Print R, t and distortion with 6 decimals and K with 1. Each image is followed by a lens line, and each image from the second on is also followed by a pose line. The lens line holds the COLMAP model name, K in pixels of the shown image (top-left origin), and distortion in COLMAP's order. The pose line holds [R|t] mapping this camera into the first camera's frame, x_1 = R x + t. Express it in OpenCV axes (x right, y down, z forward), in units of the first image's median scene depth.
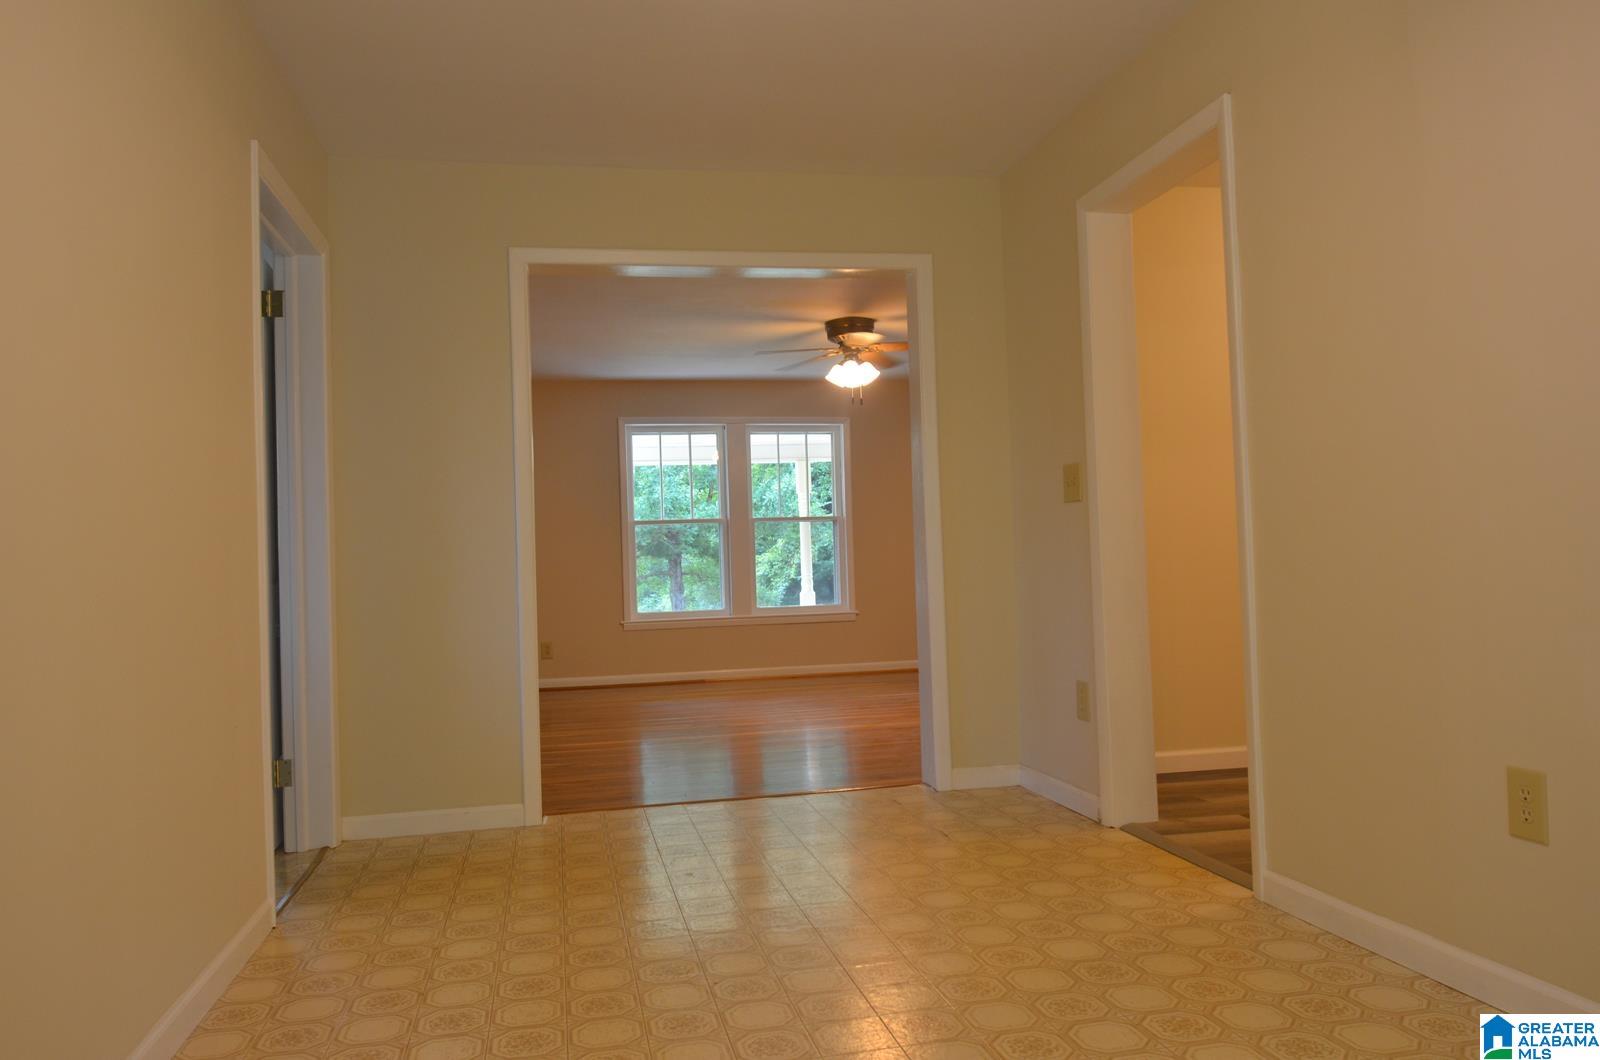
lens RADIAL K [[1132.4, 0, 792.9], [0, 1132.4, 533.3], [0, 0, 1]] dist [0.006887, -0.047440]
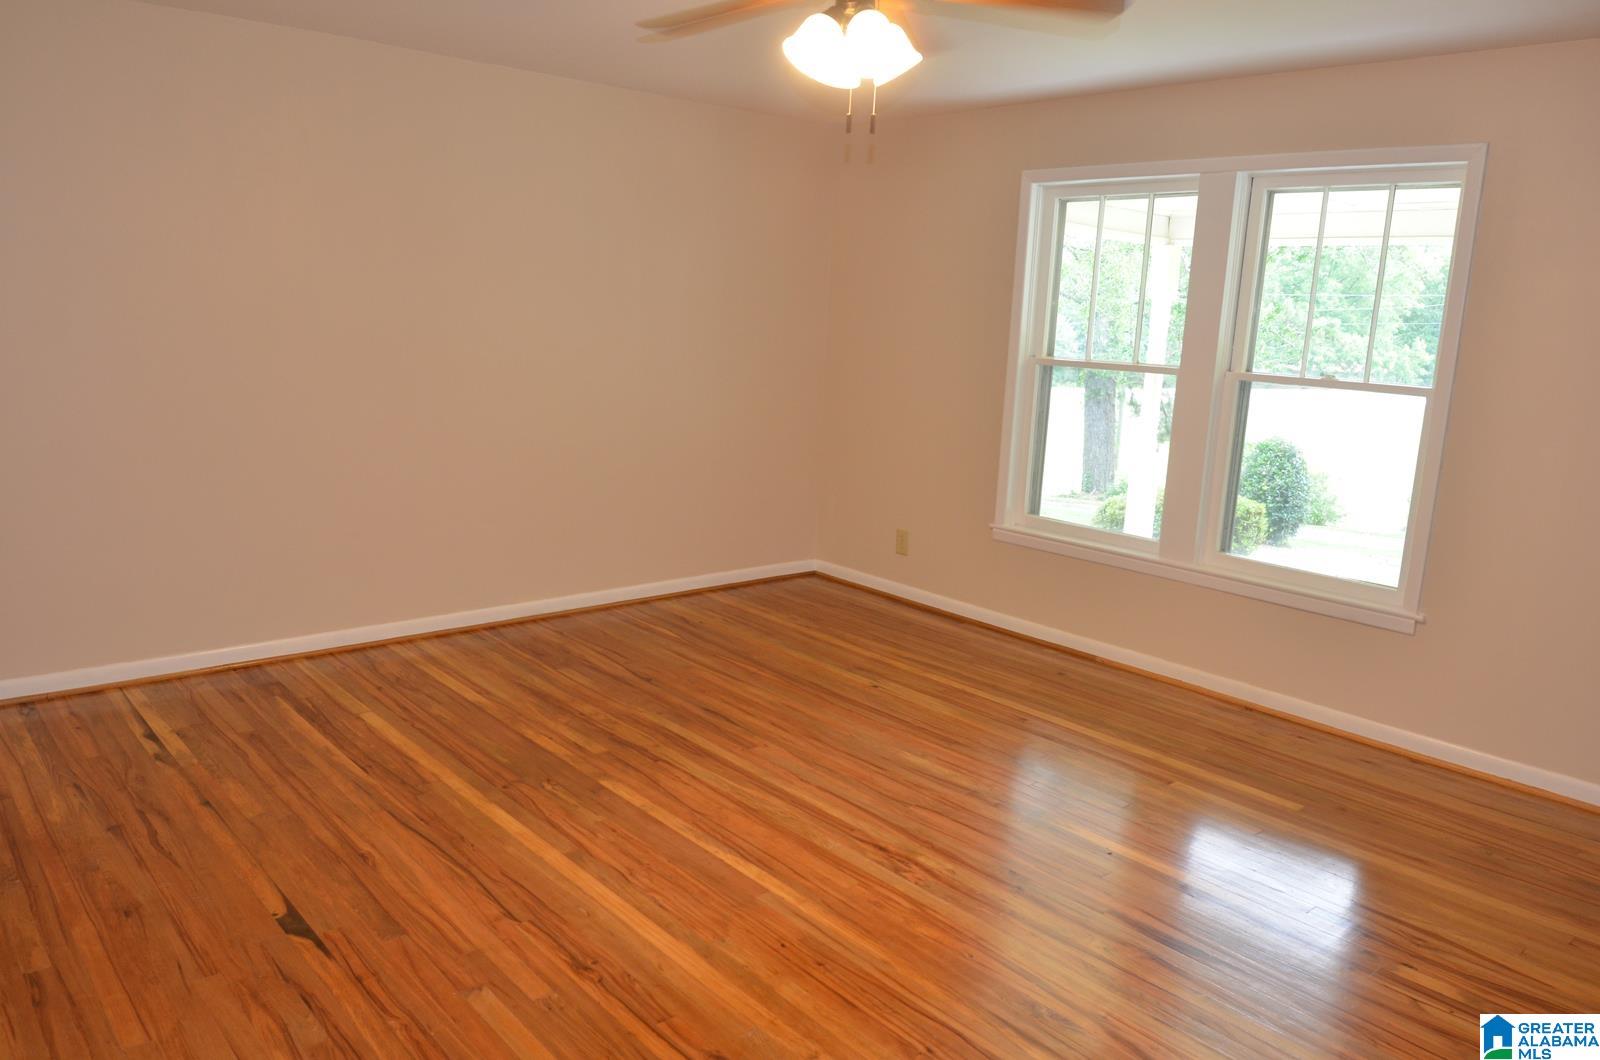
lens RADIAL K [[1132.4, 0, 794.9], [0, 1132.4, 524.3], [0, 0, 1]] dist [0.006887, -0.047440]
pose [[0.488394, 0.219994, -0.844437, 0.301518], [-0.037162, 0.972065, 0.231751, -0.056421], [0.871832, -0.081805, 0.482926, 0.599679]]
